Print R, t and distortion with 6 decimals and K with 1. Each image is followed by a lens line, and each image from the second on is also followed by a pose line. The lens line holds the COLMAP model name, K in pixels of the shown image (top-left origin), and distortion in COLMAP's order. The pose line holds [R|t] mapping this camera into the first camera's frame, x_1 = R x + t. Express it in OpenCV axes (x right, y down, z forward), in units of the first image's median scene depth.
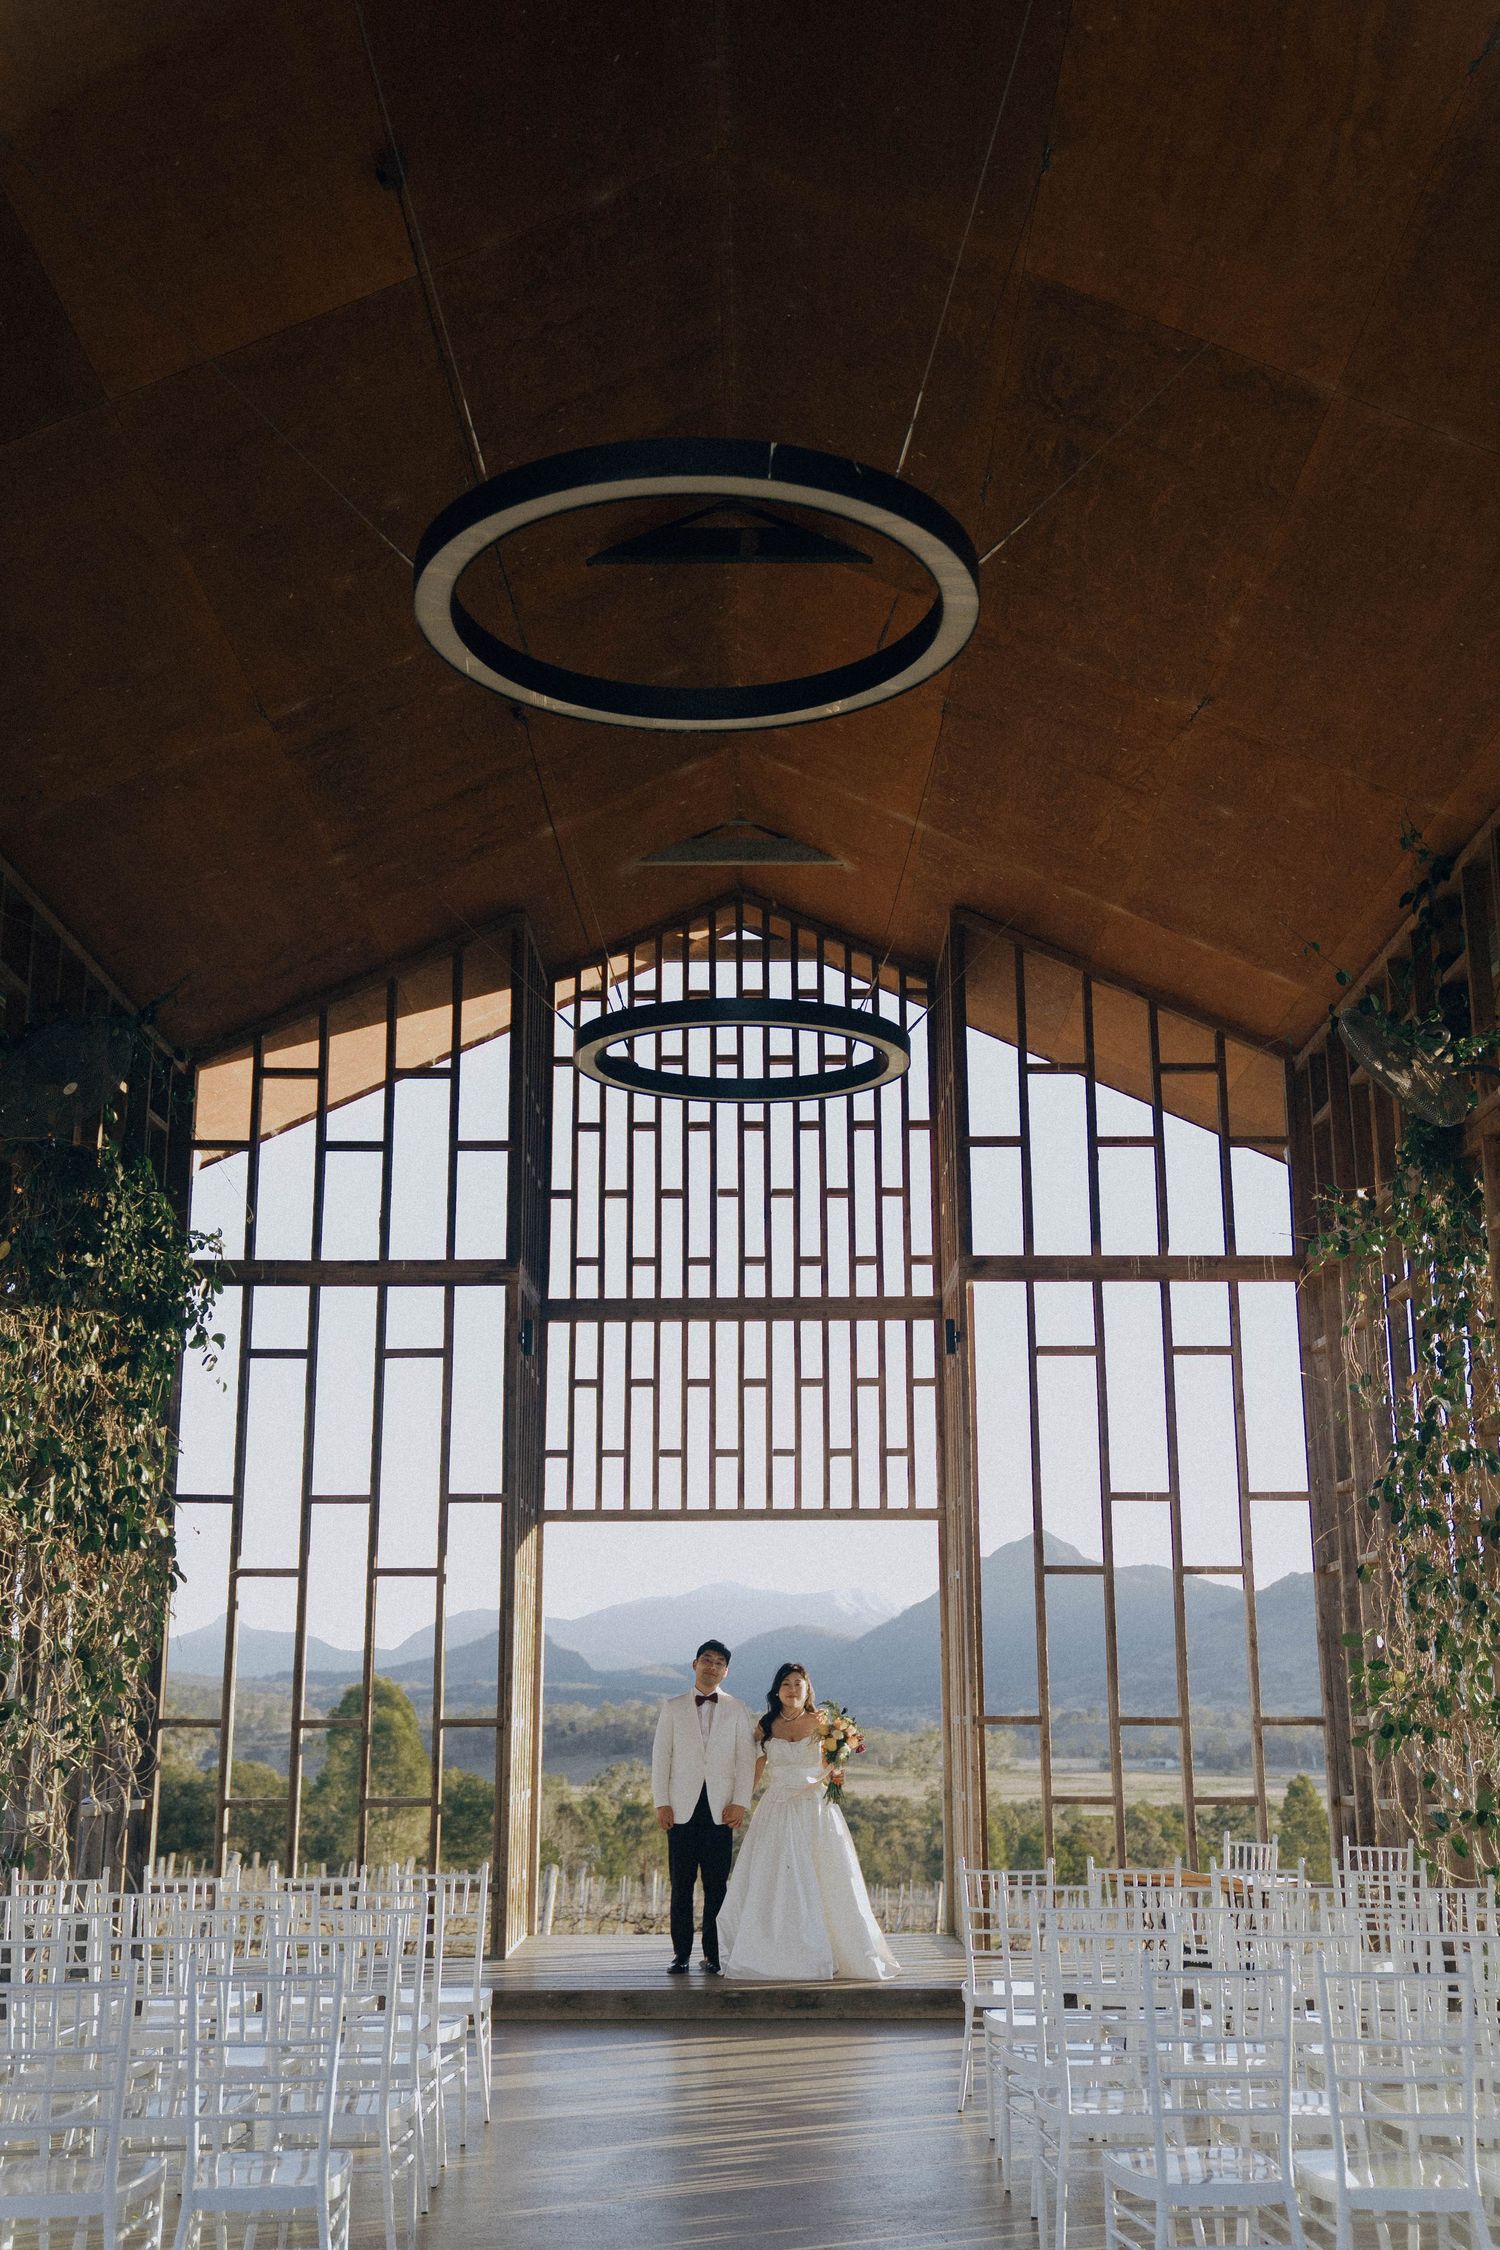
lens RADIAL K [[2355.9, 0, 752.1], [0, 2355.9, 1136.0], [0, 0, 1]] dist [0.067851, 0.000000]
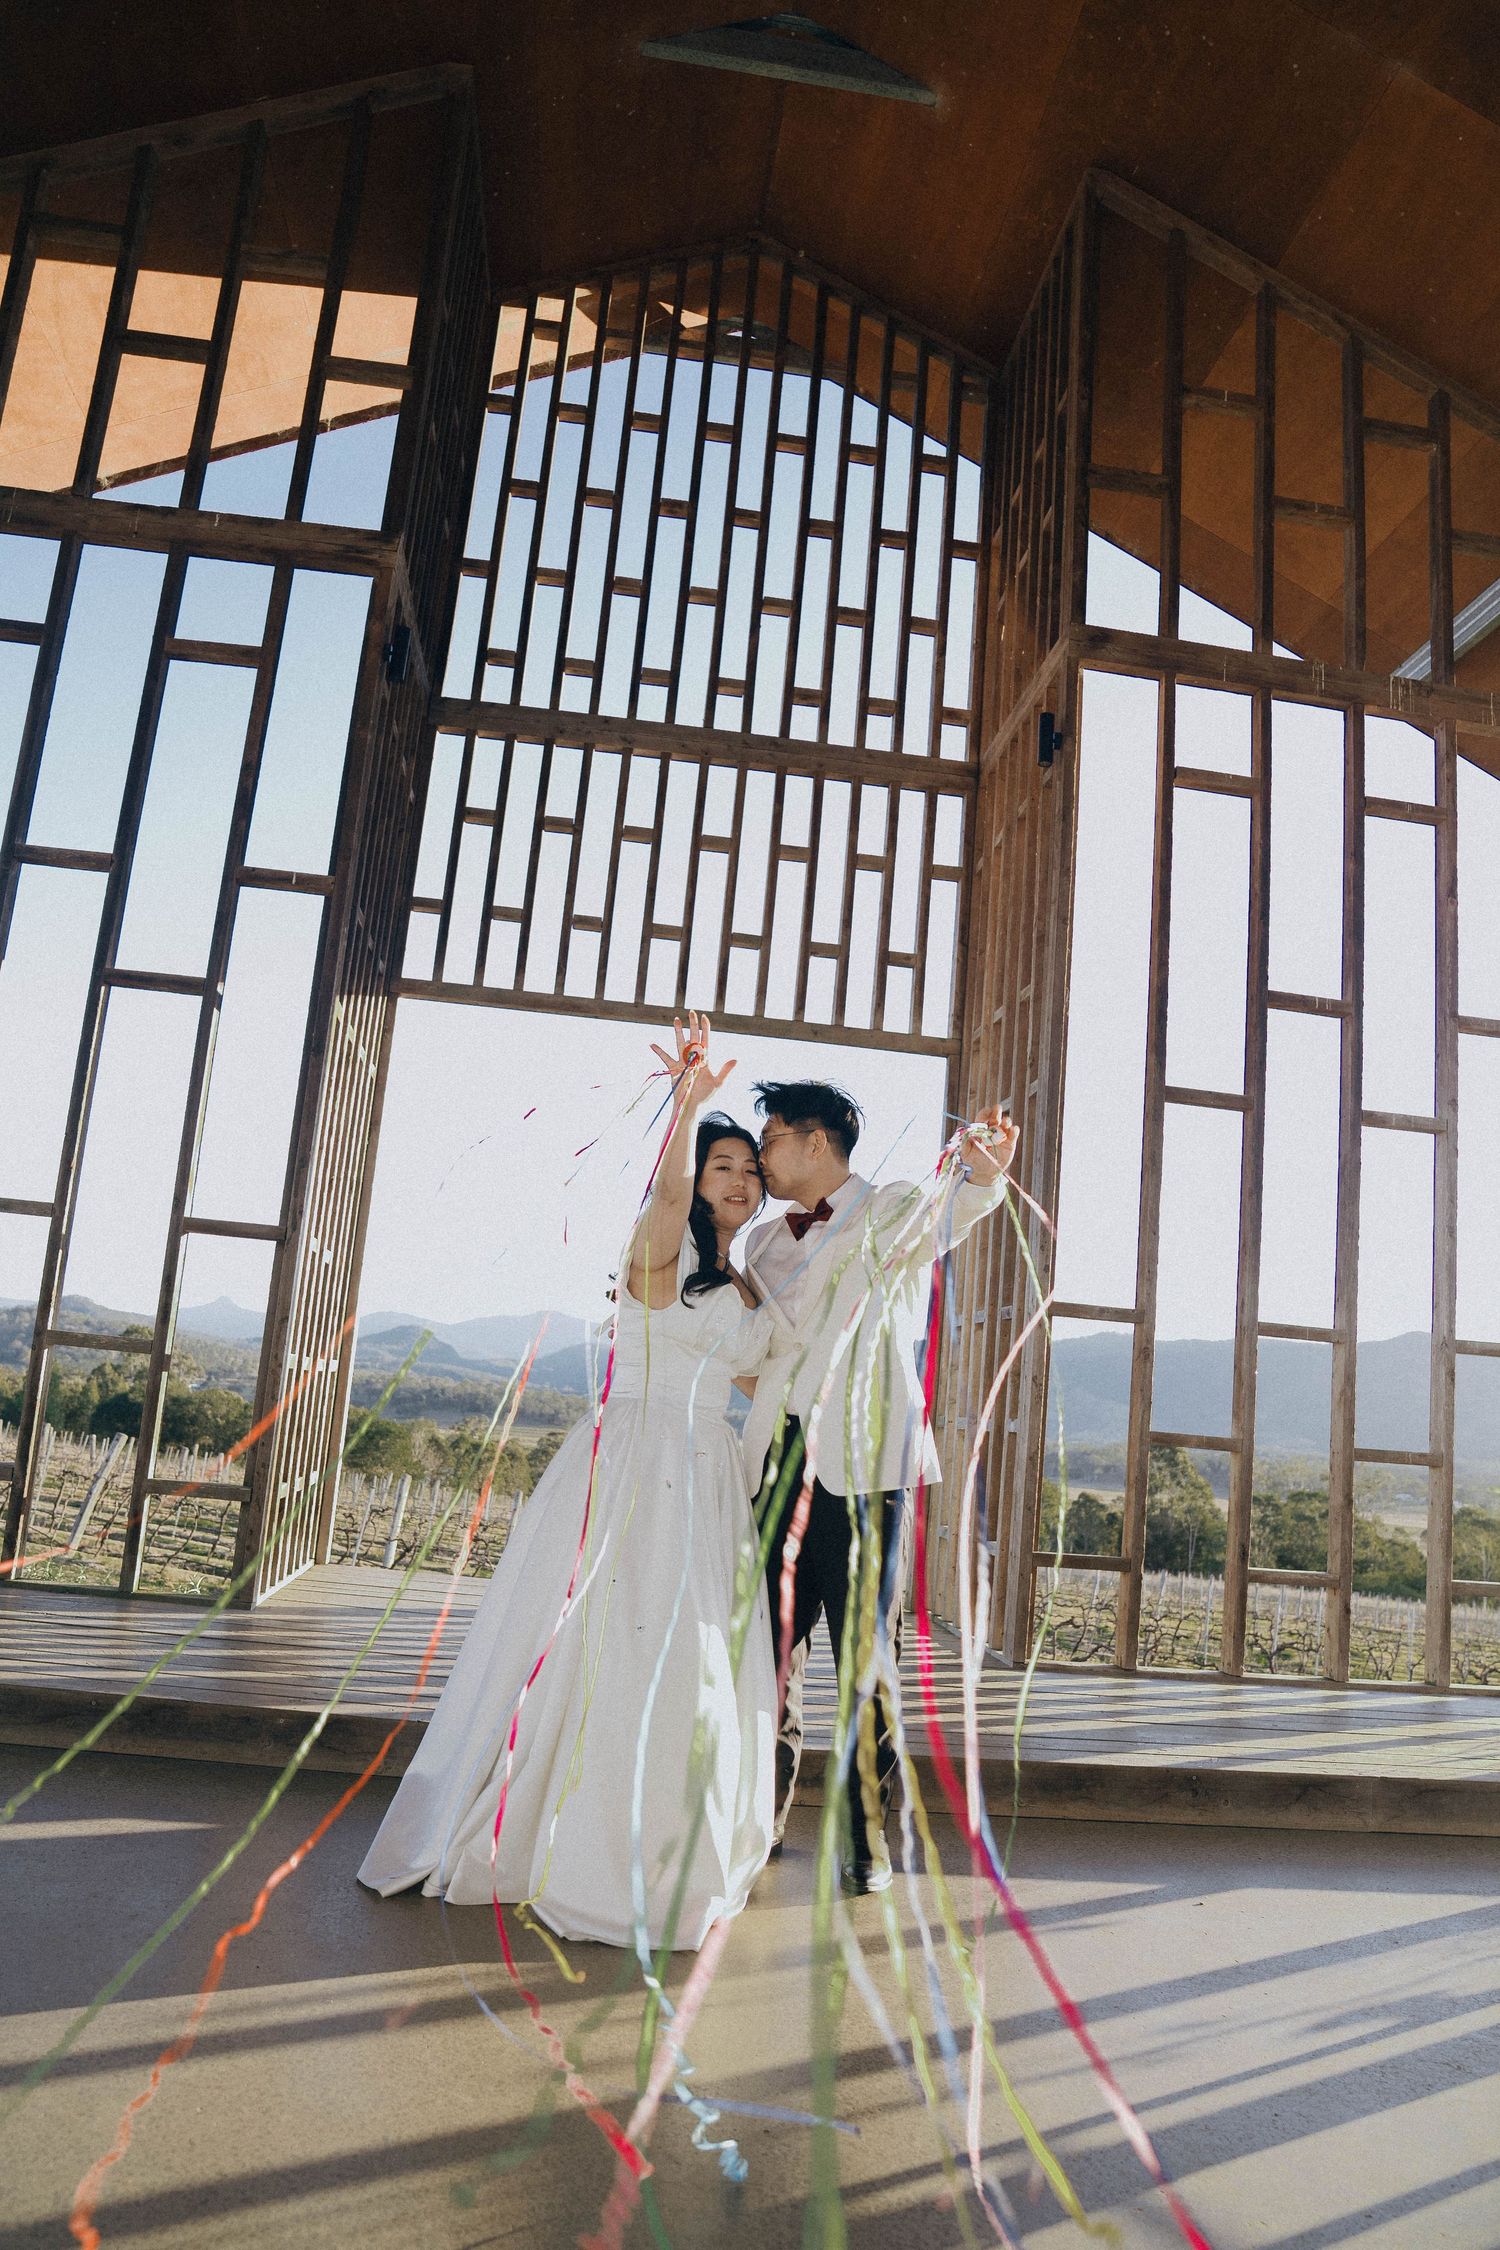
lens RADIAL K [[1548.6, 0, 761.5], [0, 1548.6, 1116.1], [0, 0, 1]] dist [-0.119465, 0.069510]
pose [[0.987637, 0.110250, 0.111434, -0.030947], [-0.116858, 0.991647, 0.054599, 0.175039], [-0.104484, -0.066946, 0.992271, 0.578267]]
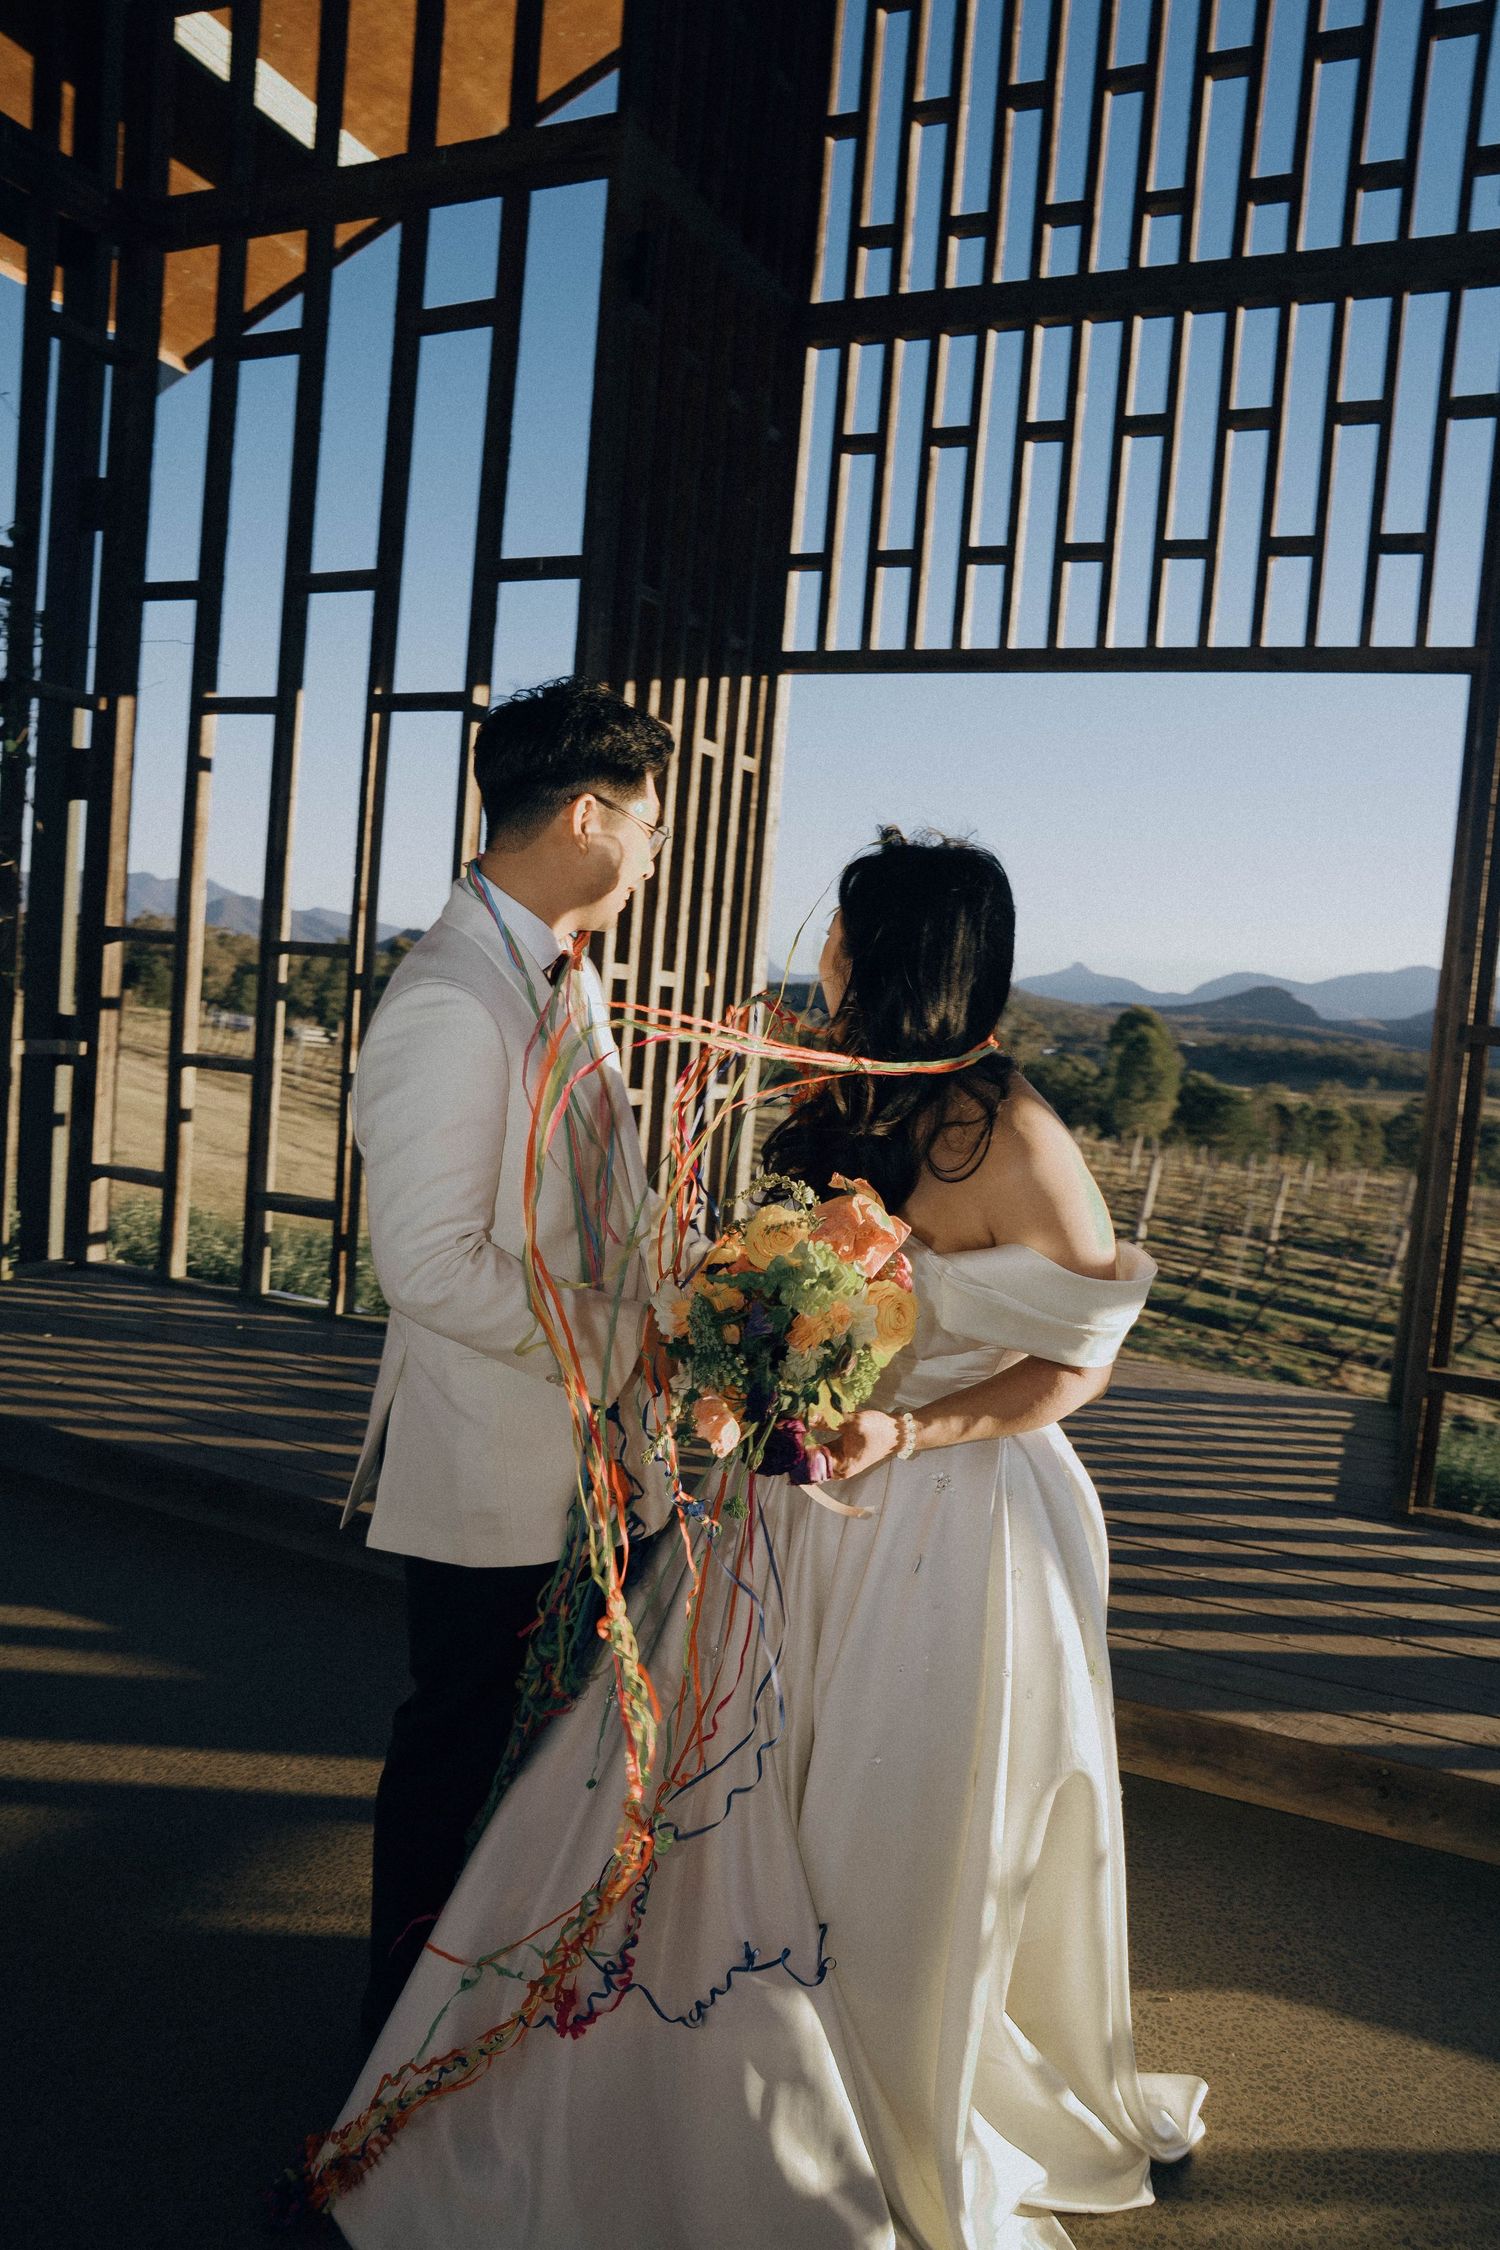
lens RADIAL K [[1596.3, 0, 732.1], [0, 1596.3, 1130.4], [0, 0, 1]] dist [-0.086348, 0.040844]
pose [[0.910021, 0.109205, -0.399920, 0.085630], [0.015927, 0.954759, 0.296955, 0.167215], [0.414256, -0.276604, 0.867112, 0.652861]]
